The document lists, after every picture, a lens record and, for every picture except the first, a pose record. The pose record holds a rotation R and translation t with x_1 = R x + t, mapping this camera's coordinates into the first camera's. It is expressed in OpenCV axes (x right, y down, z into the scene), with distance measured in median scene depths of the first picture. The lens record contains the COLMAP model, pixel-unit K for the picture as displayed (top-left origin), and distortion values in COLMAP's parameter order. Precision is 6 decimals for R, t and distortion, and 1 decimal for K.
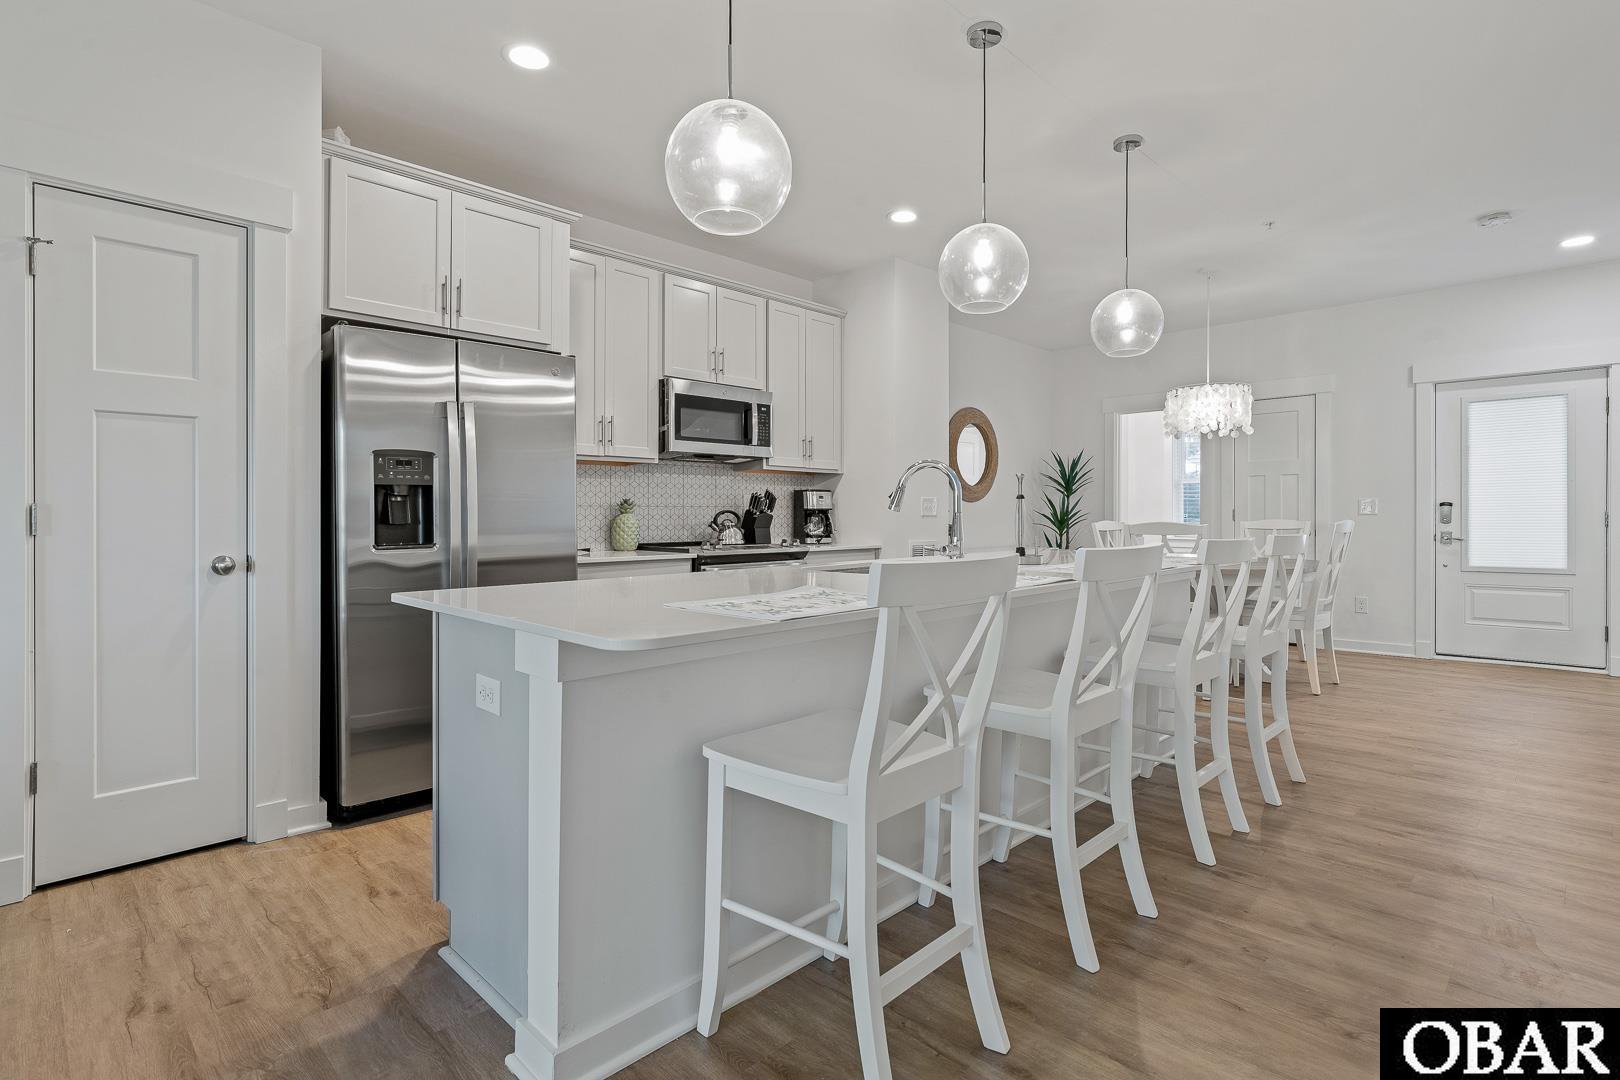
lens RADIAL K [[792.9, 0, 823.3], [0, 792.9, 516.6], [0, 0, 1]] dist [-0.001843, 0.000421]
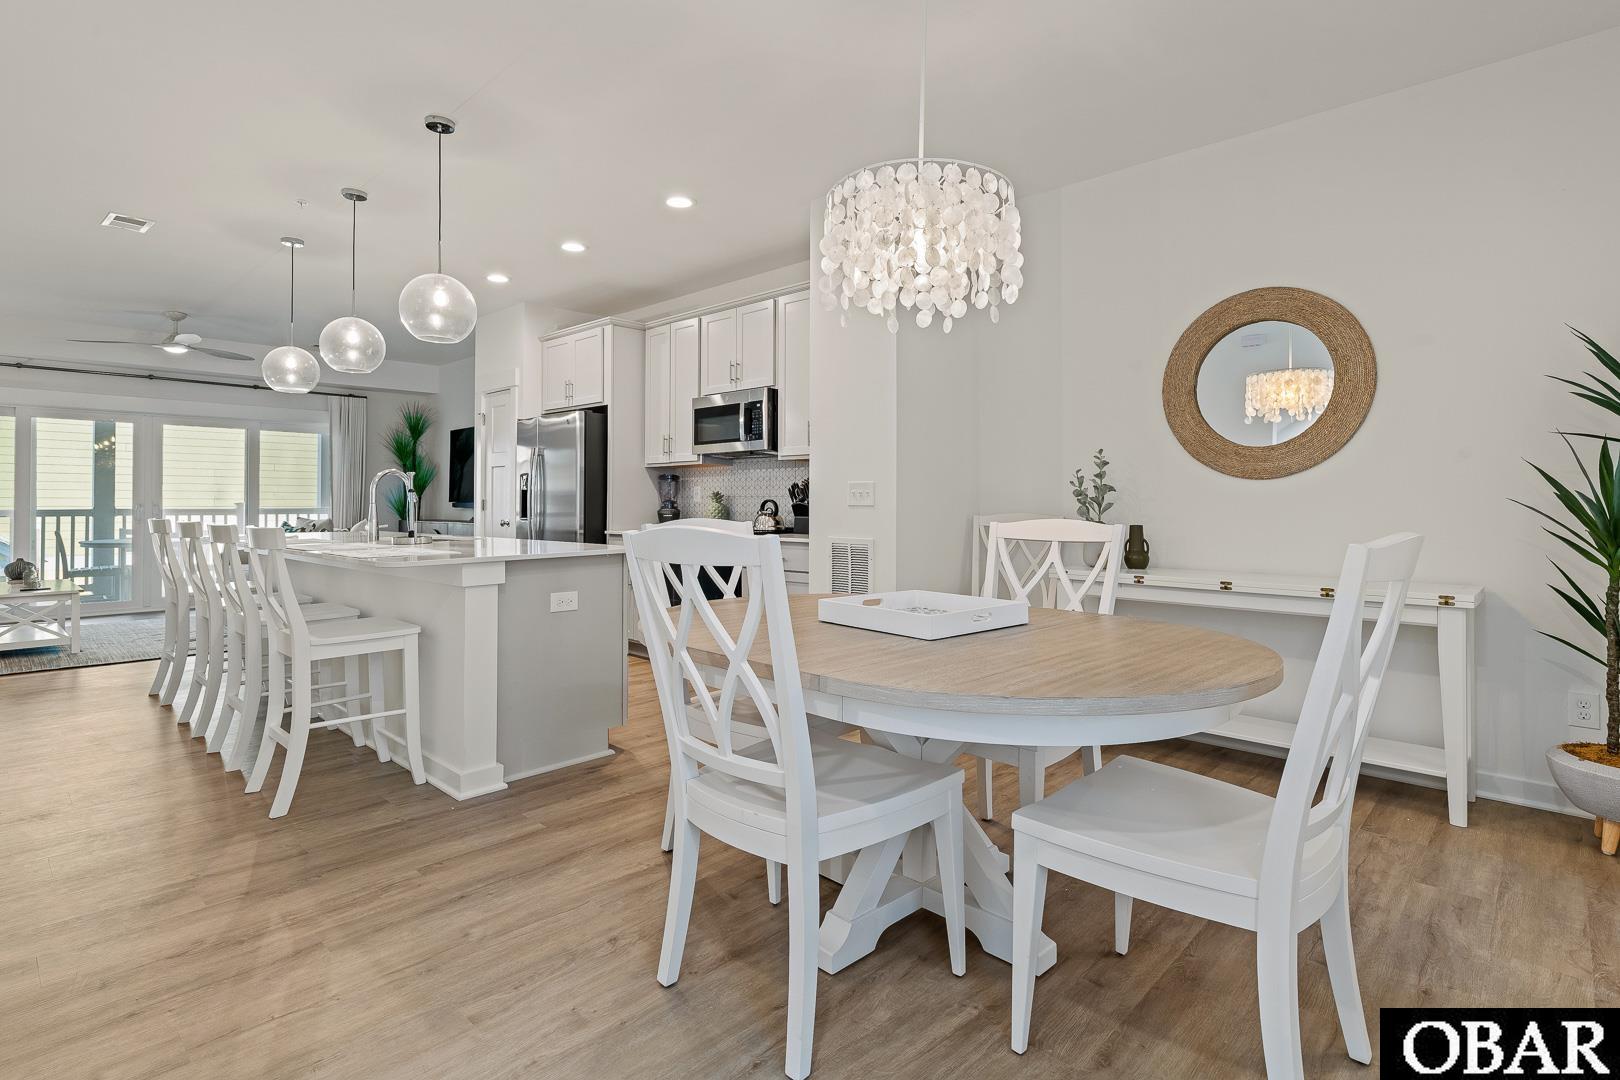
lens RADIAL K [[795.2, 0, 812.2], [0, 795.2, 496.7], [0, 0, 1]] dist [0.002606, 0.000894]
pose [[0.032471, -0.006617, -0.999451, 1.030920], [-0.000106, 0.999978, -0.006624, -0.004713], [0.999473, 0.000321, 0.032469, 1.067680]]
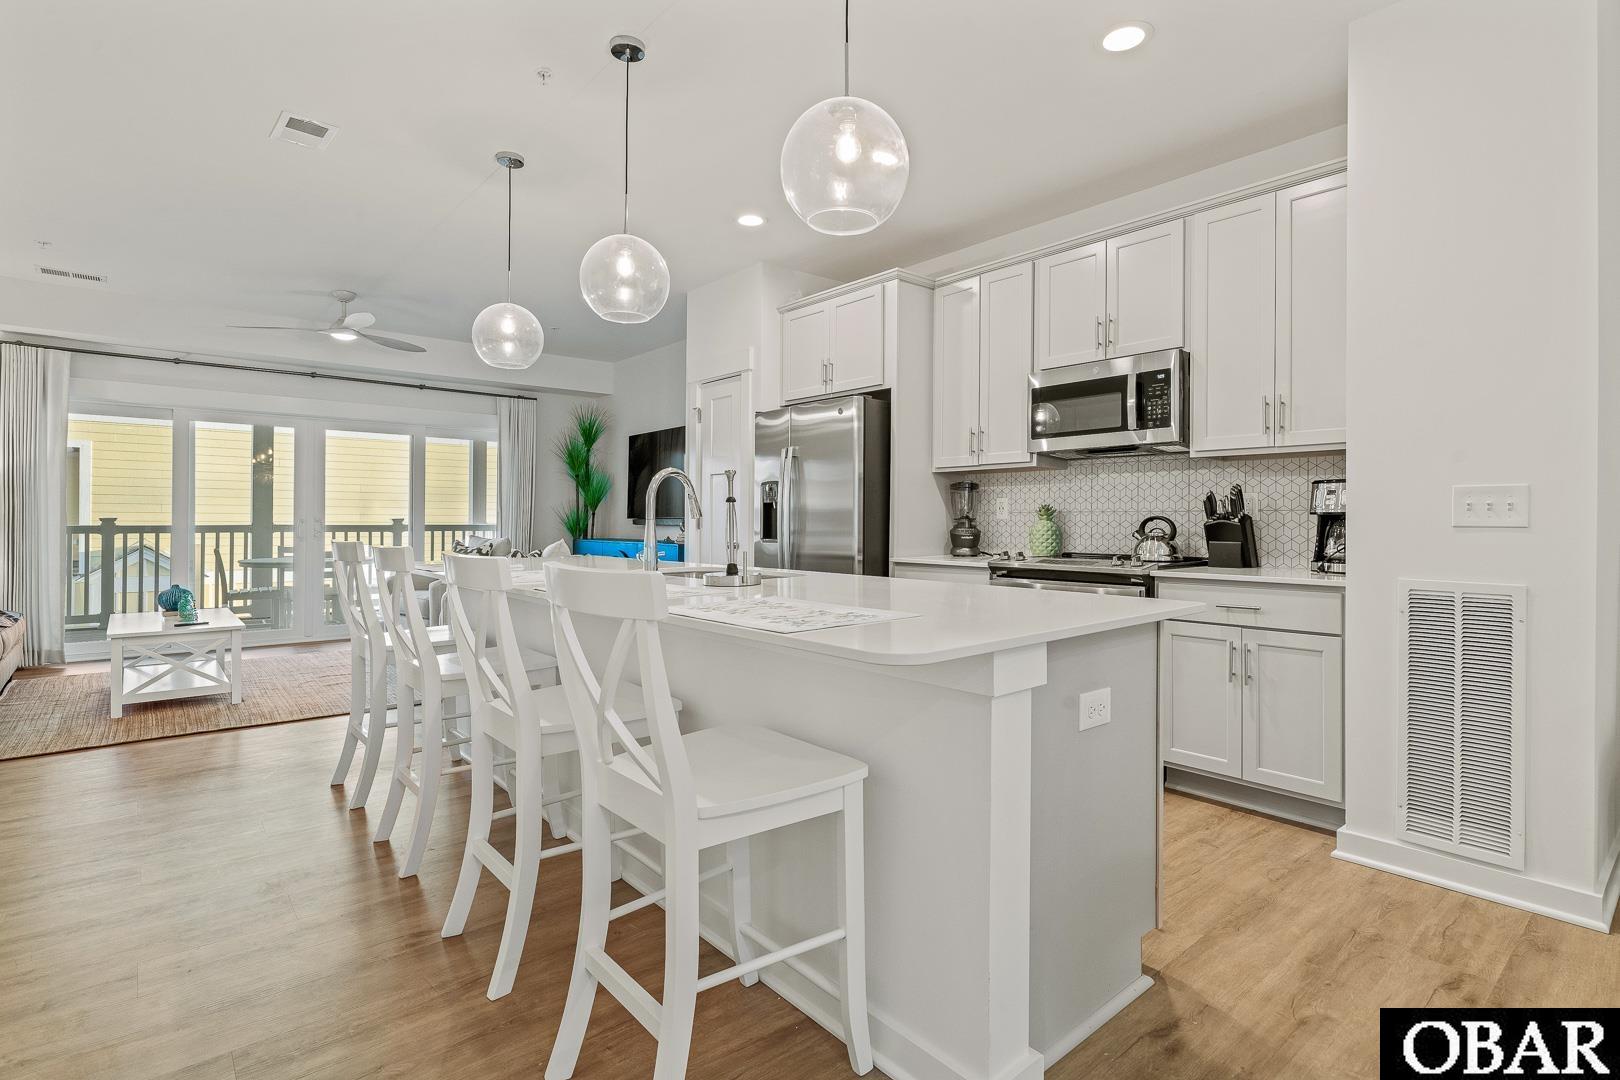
lens RADIAL K [[792.9, 0, 823.3], [0, 792.9, 516.6], [0, 0, 1]] dist [-0.001843, 0.000421]
pose [[-0.072163, -0.004184, -0.997384, 0.688846], [-0.003625, 0.999986, -0.003932, -0.003402], [0.997386, 0.003332, -0.072177, 0.765845]]
